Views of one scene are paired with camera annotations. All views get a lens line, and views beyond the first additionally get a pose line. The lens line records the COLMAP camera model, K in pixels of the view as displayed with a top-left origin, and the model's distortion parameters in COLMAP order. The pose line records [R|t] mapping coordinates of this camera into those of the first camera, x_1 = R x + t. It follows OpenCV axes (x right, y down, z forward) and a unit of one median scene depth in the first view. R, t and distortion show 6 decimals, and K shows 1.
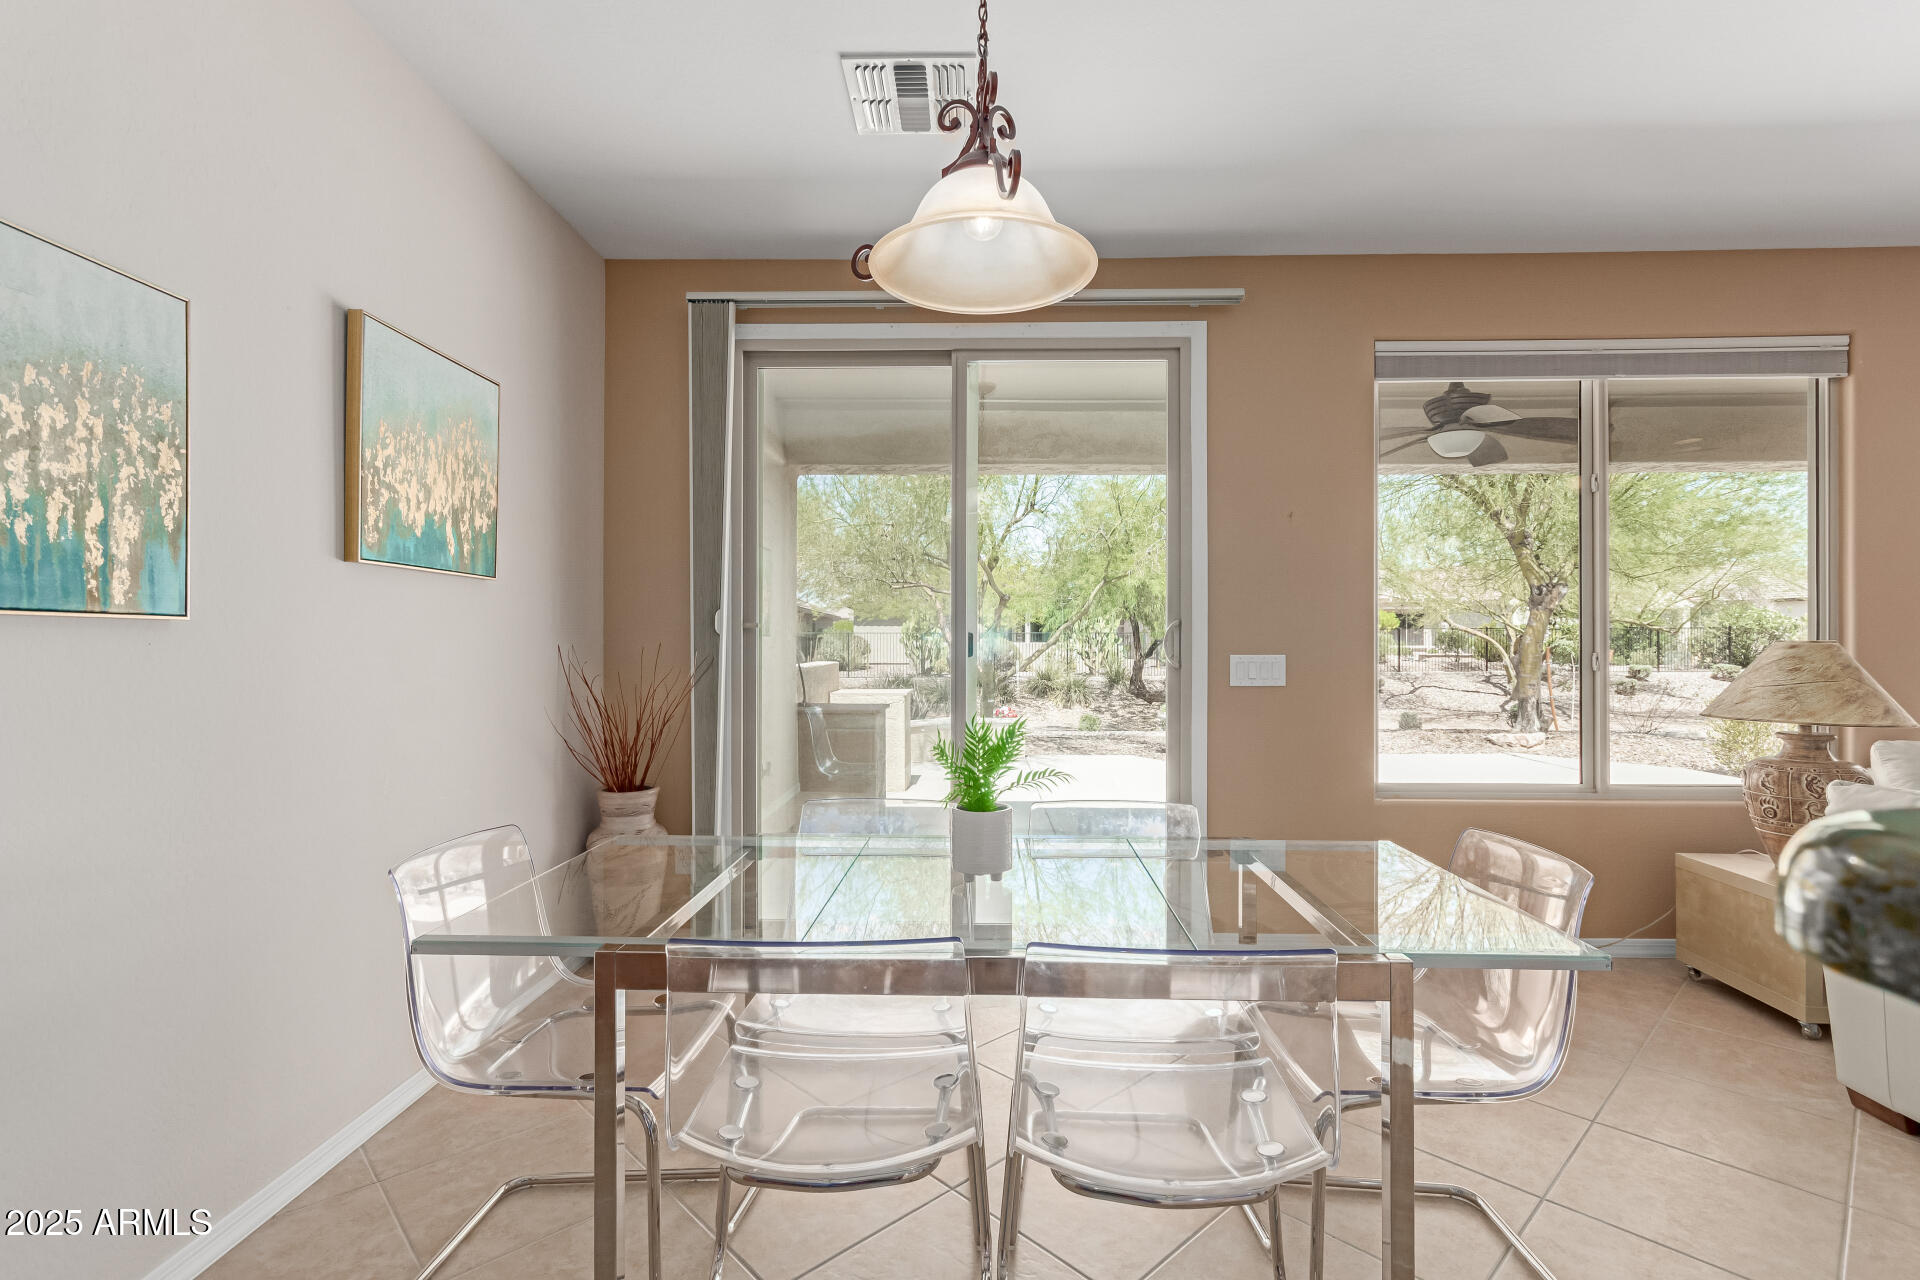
lens RADIAL K [[893.1, 0, 972.5], [0, 893.1, 637.1], [0, 0, 1]] dist [0.002785, 0.000287]
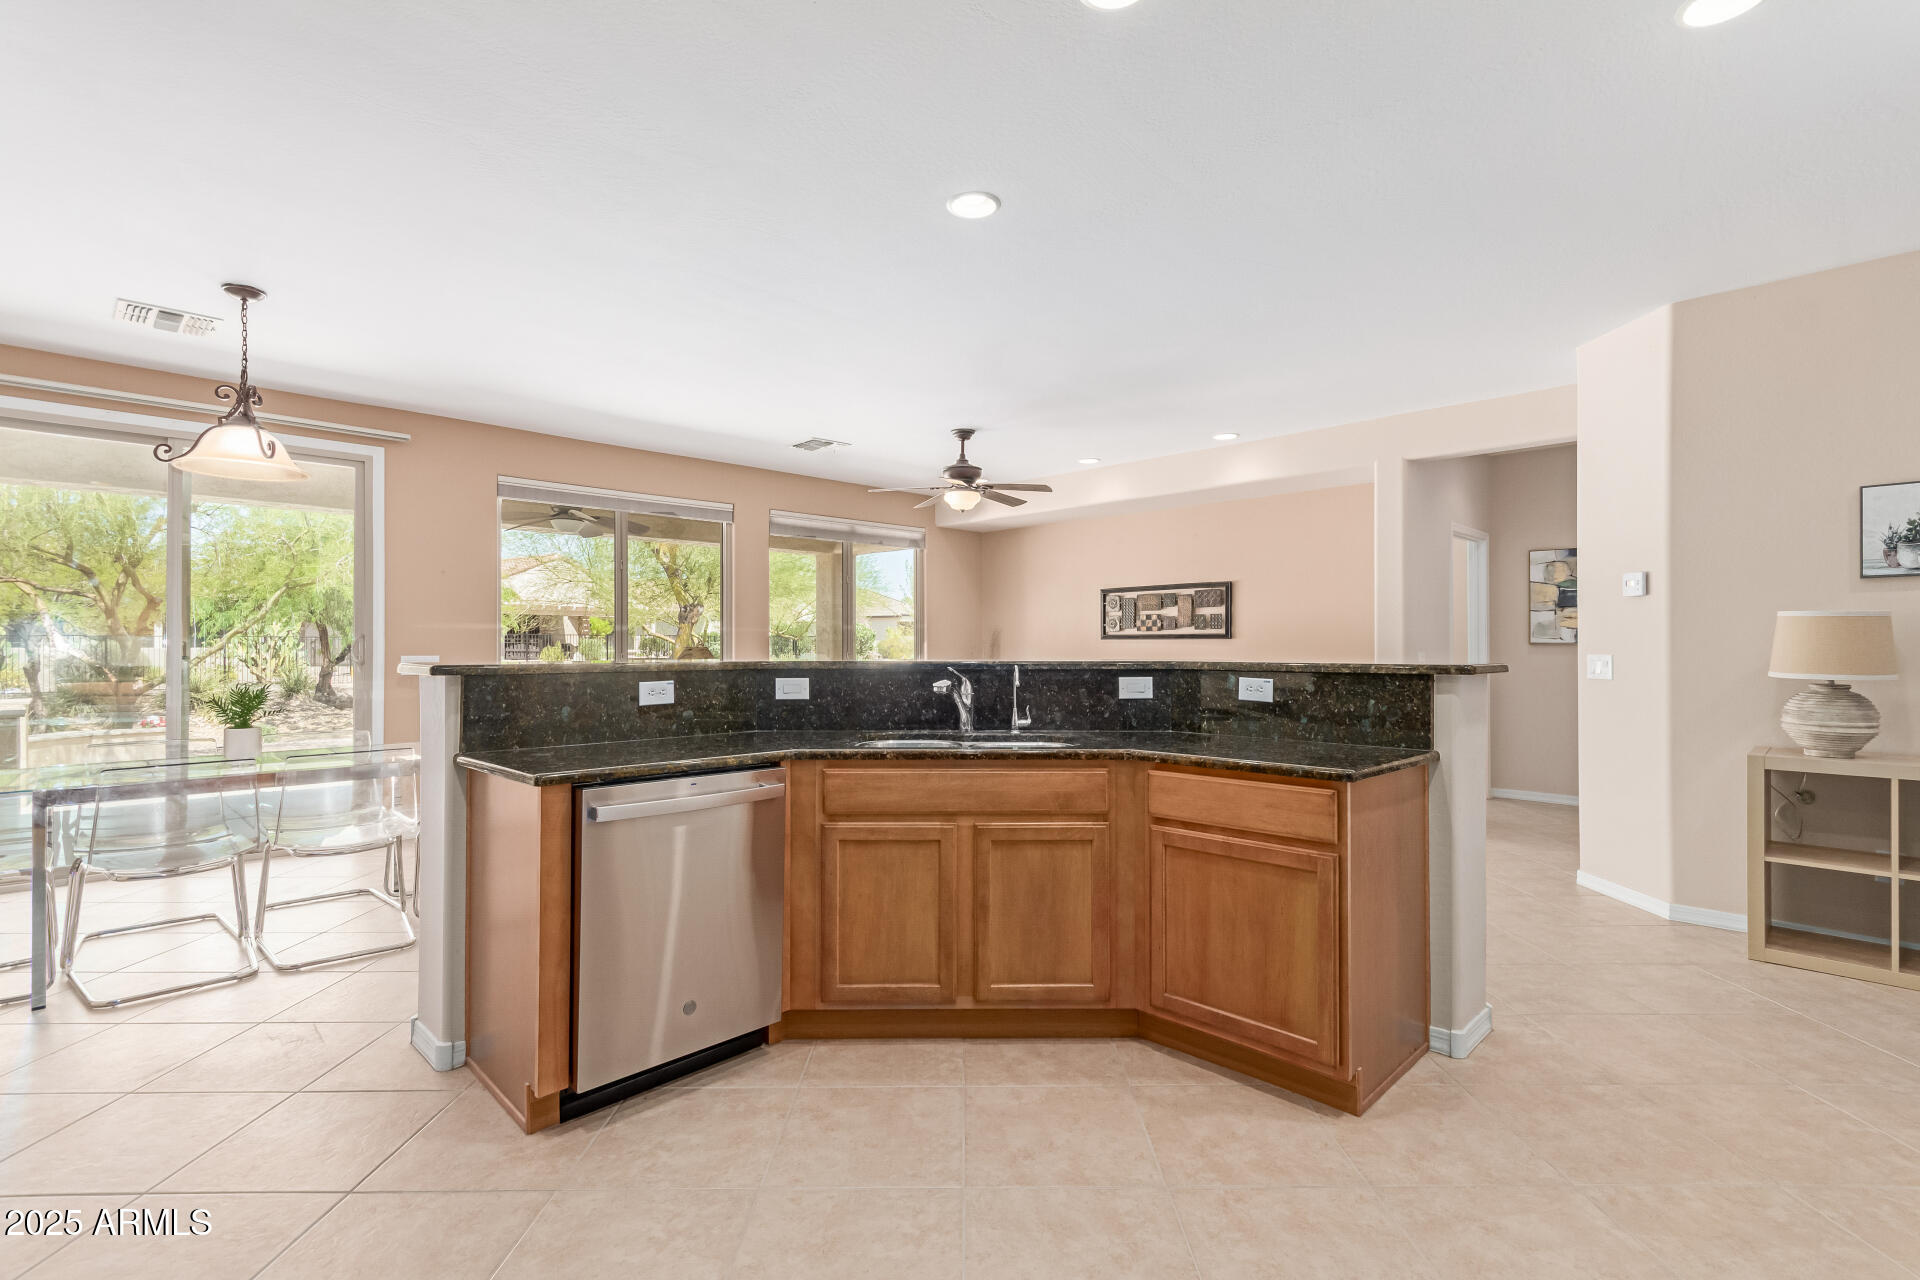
lens RADIAL K [[873.7, 0, 964.3], [0, 873.7, 644.0], [0, 0, 1]] dist [0.004648, 0.000707]
pose [[0.686491, 0.002512, 0.727134, -0.167376], [-0.004099, 0.999992, 0.000414, -0.005639], [-0.727127, -0.003265, 0.686496, -0.848299]]
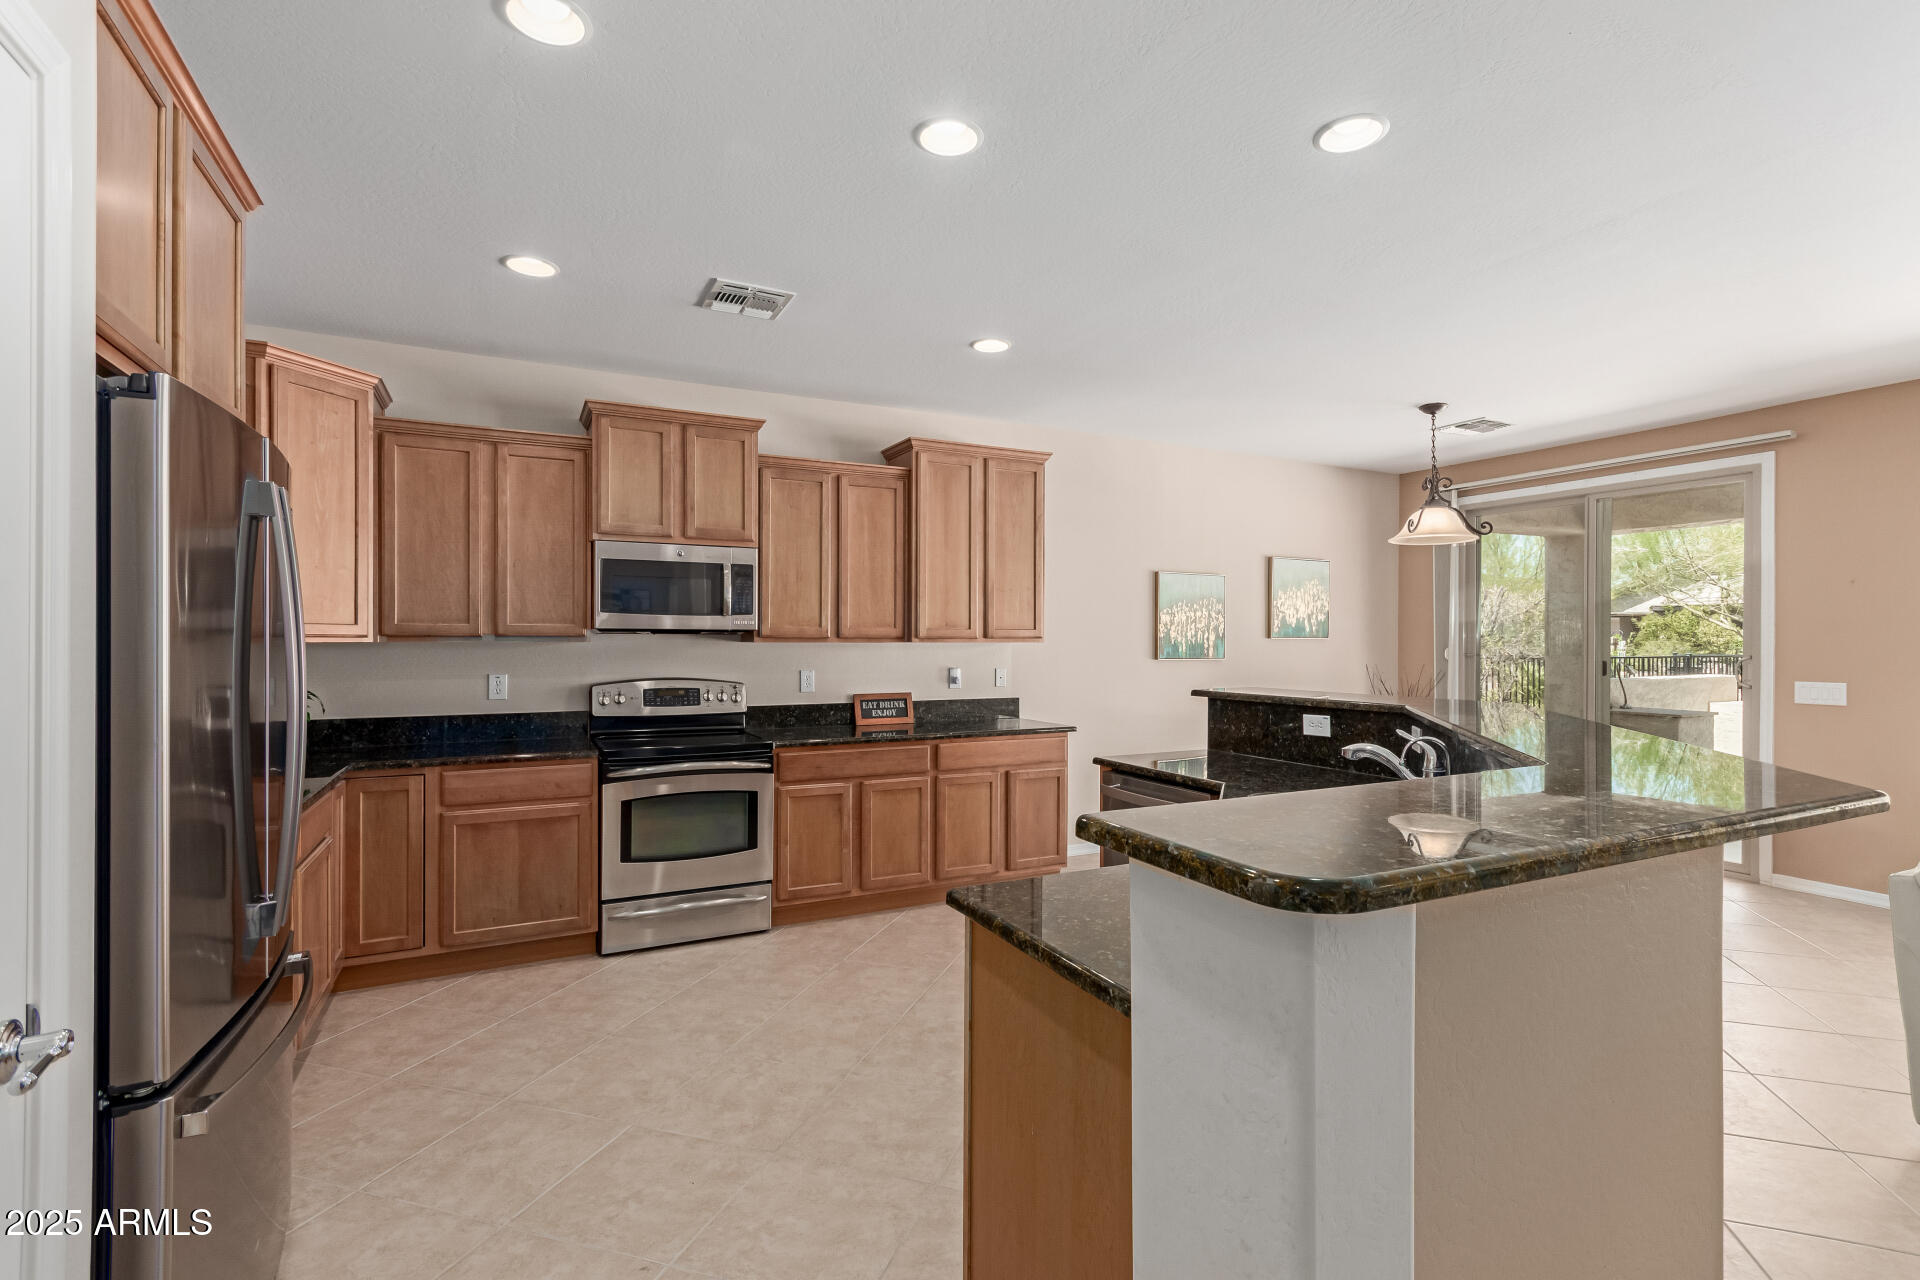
lens RADIAL K [[920.5, 0, 966.5], [0, 920.5, 648.2], [0, 0, 1]] dist [0.001339, 0.000098]
pose [[0.481052, 0.004537, -0.876680, 0.977681], [0.003401, 0.999969, 0.007041, -0.047841], [0.876685, -0.006369, 0.481022, -0.890610]]
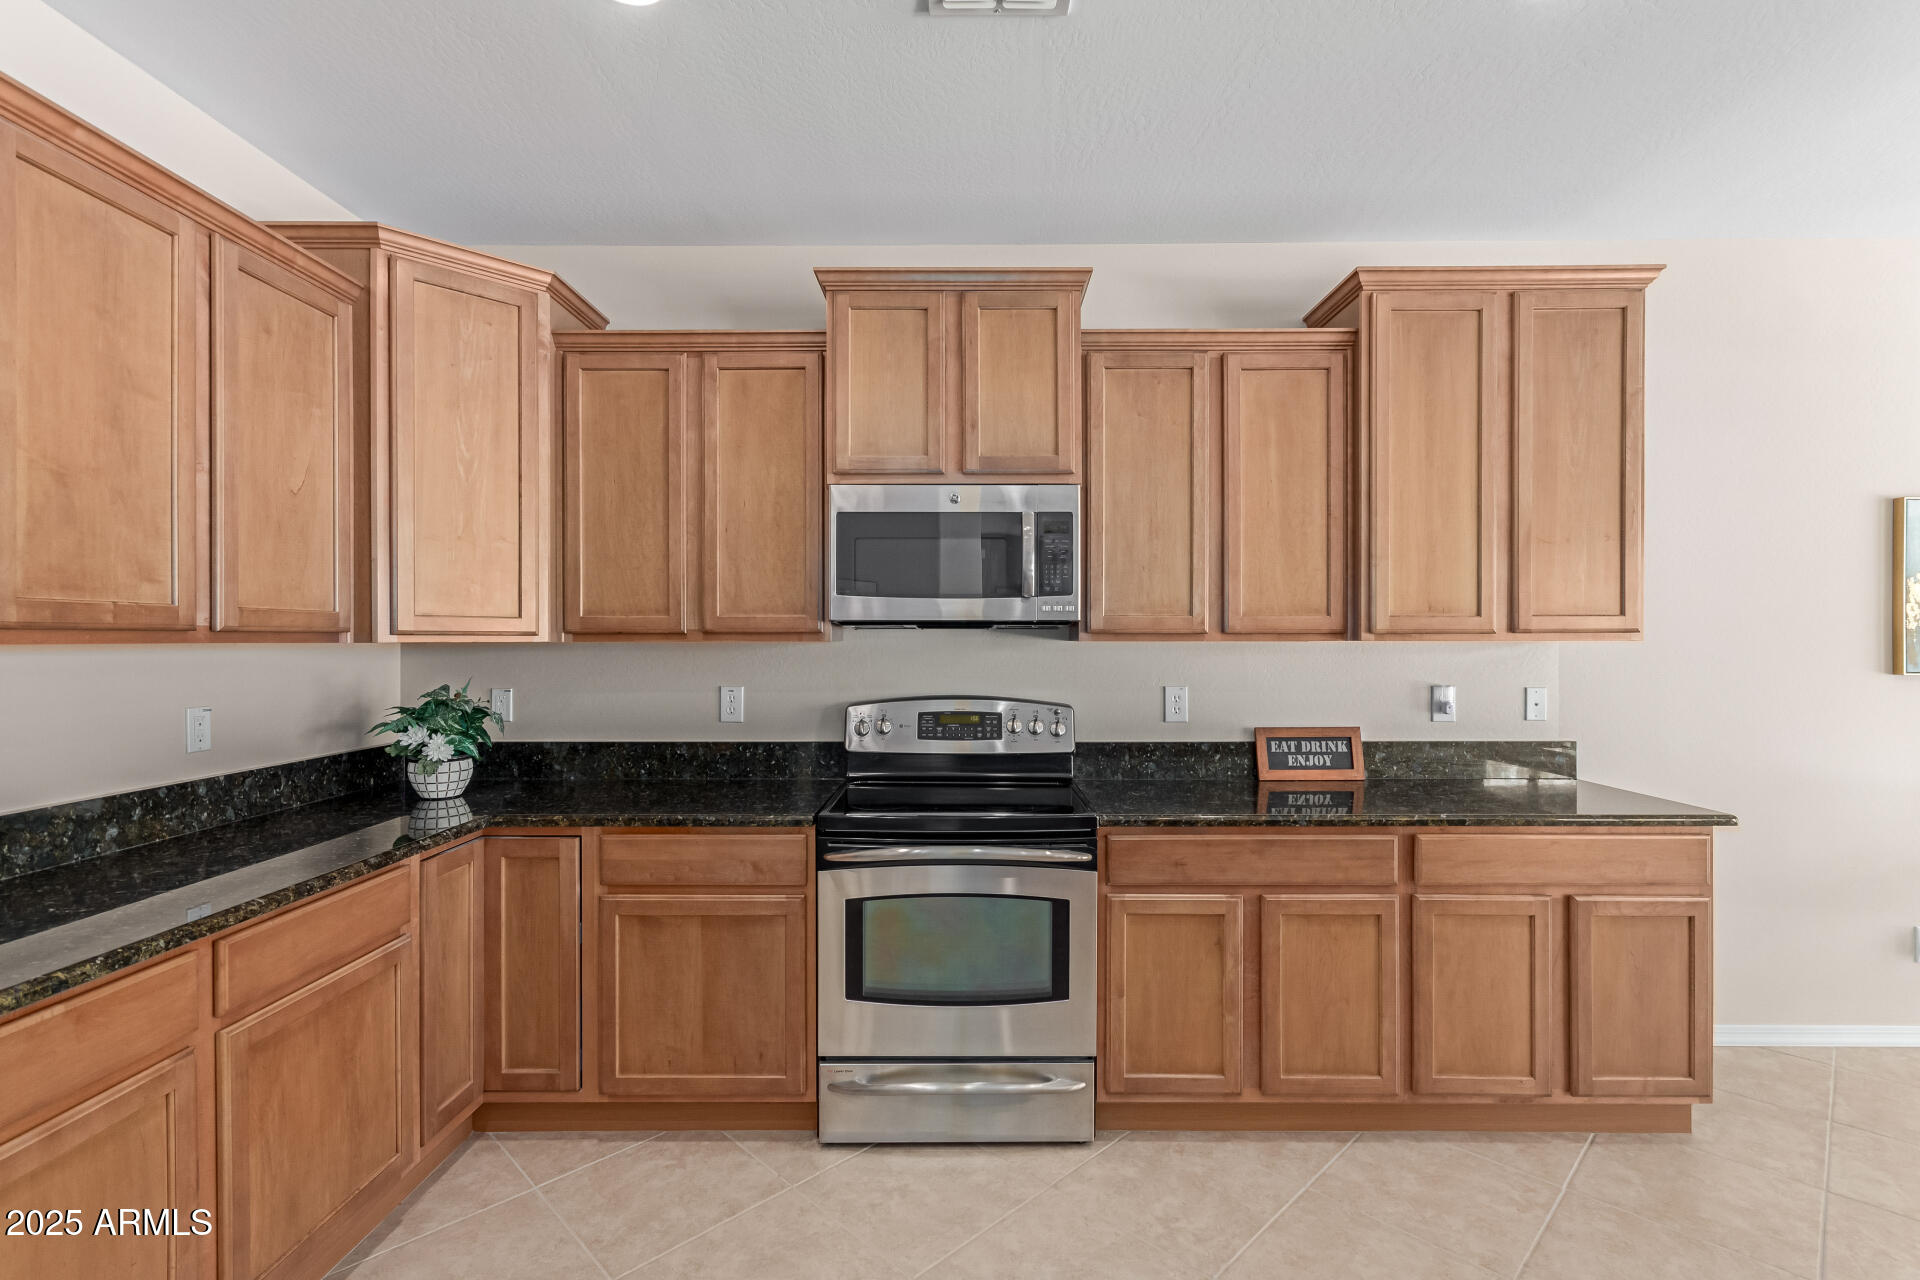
lens RADIAL K [[913.1, 0, 960.0], [0, 913.1, 640.0], [0, 0, 1]] dist [0.001285, 0.007191]
pose [[0.029274, -0.002641, -0.999568, 0.449718], [0.005082, 0.999984, -0.002494, -0.047623], [0.999558, -0.005007, 0.029287, -0.640232]]
